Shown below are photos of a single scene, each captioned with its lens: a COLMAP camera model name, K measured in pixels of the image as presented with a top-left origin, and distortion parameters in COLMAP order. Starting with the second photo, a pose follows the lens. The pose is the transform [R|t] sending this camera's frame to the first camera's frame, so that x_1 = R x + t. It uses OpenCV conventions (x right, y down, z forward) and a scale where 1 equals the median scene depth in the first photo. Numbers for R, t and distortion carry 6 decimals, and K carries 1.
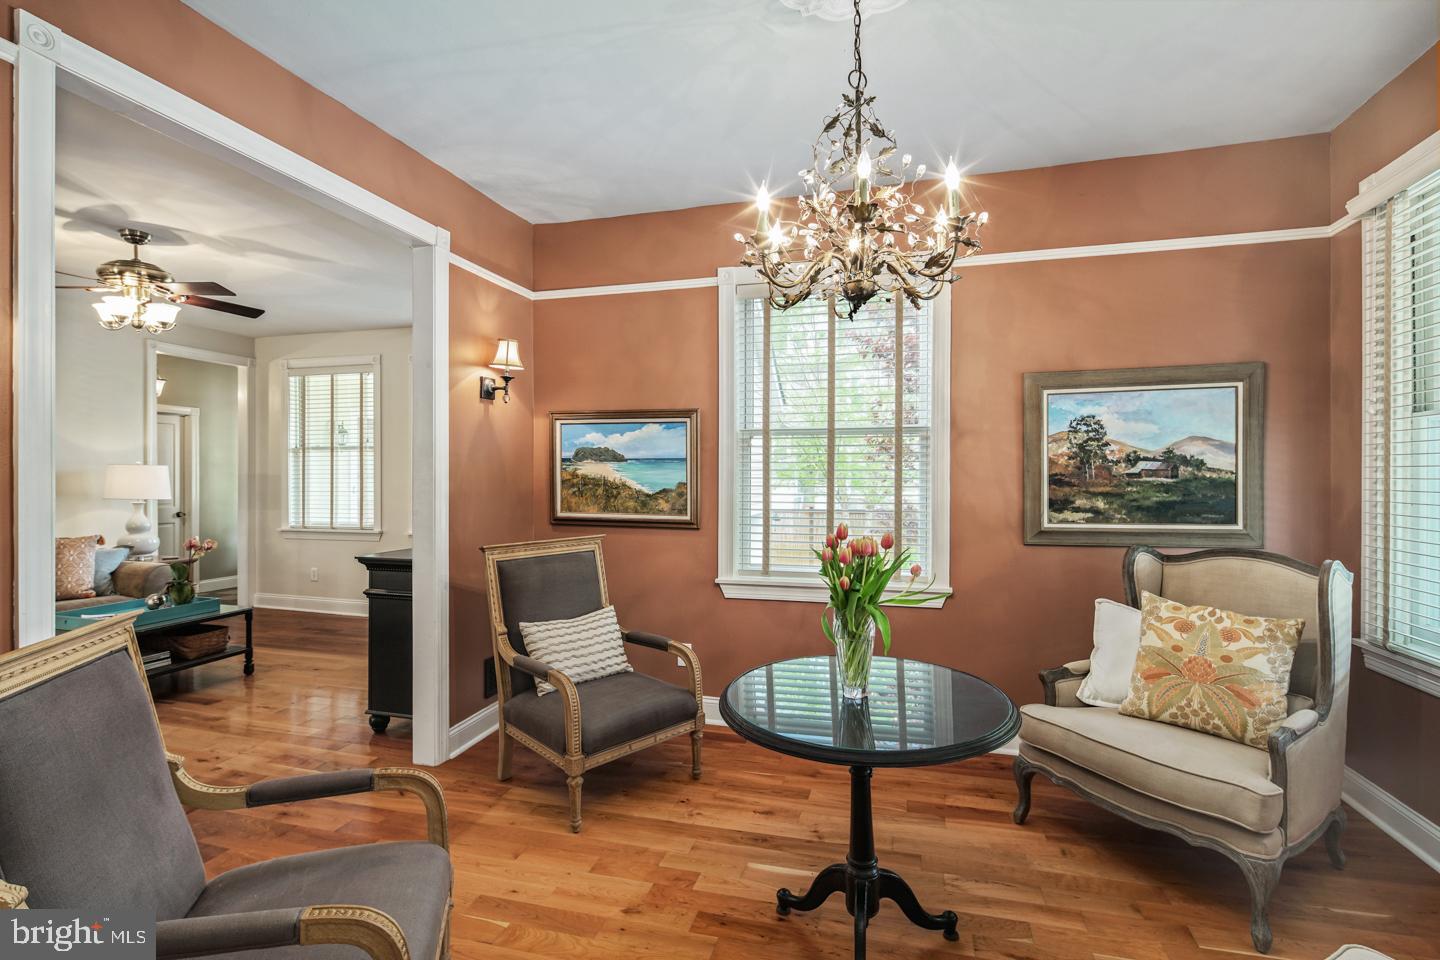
lens RADIAL K [[719.1, 0, 720.0], [0, 719.1, 480.0], [0, 0, 1]] dist [-0.000847, -0.000198]
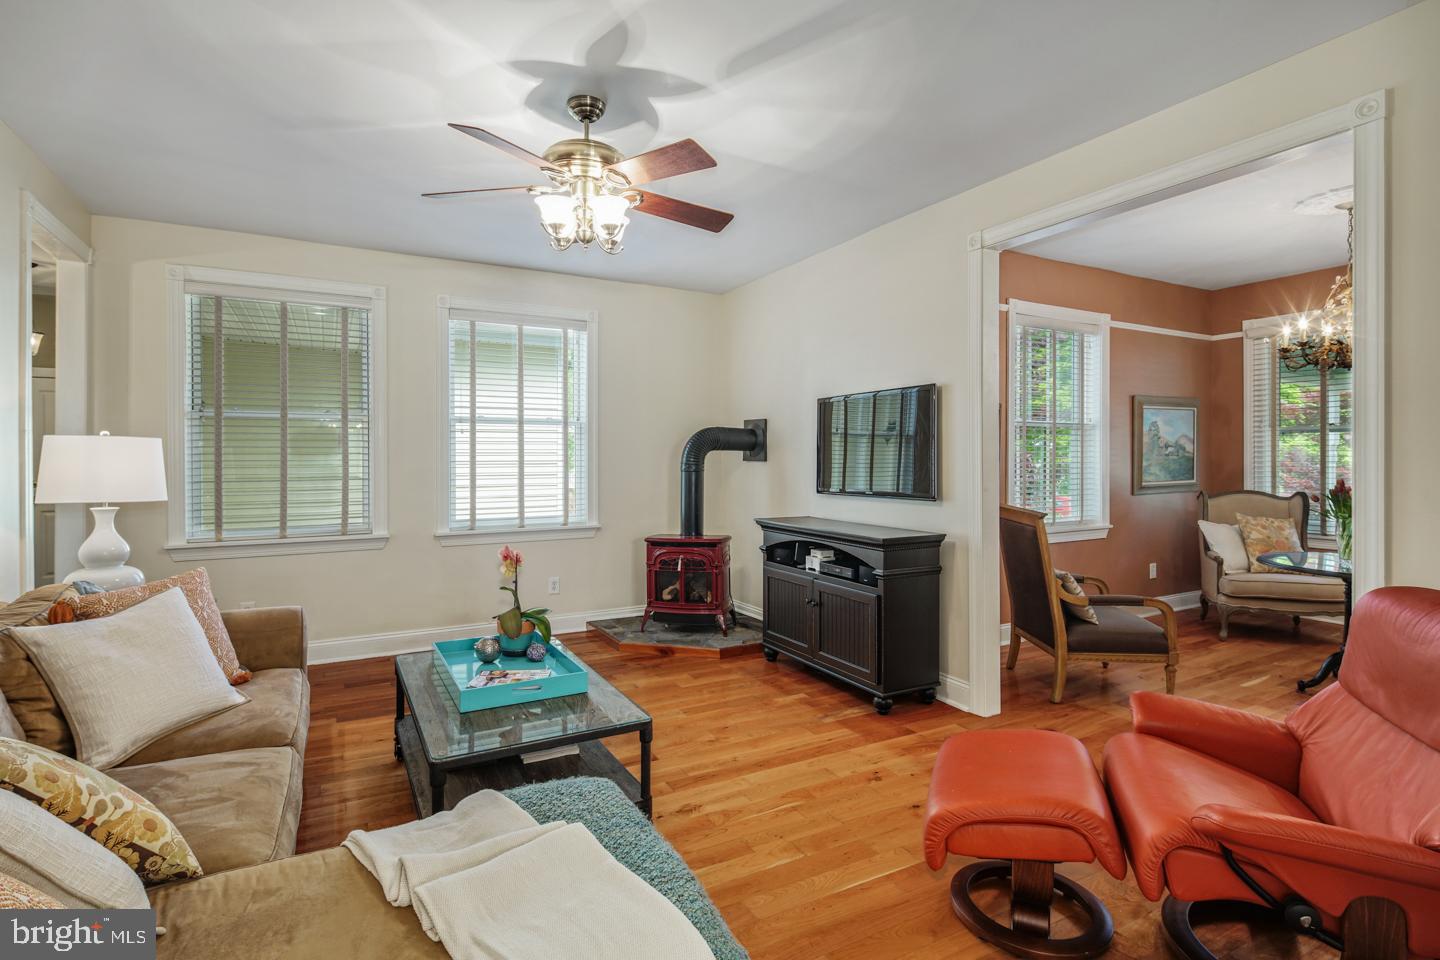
lens RADIAL K [[701.6, 0, 717.8], [0, 701.6, 485.0], [0, 0, 1]] dist [-0.003092, -0.001066]
pose [[0.709701, -0.030190, 0.703856, -1.354598], [0.010112, 0.999415, 0.032671, 0.000520], [-0.704431, -0.016069, 0.709591, 0.475303]]
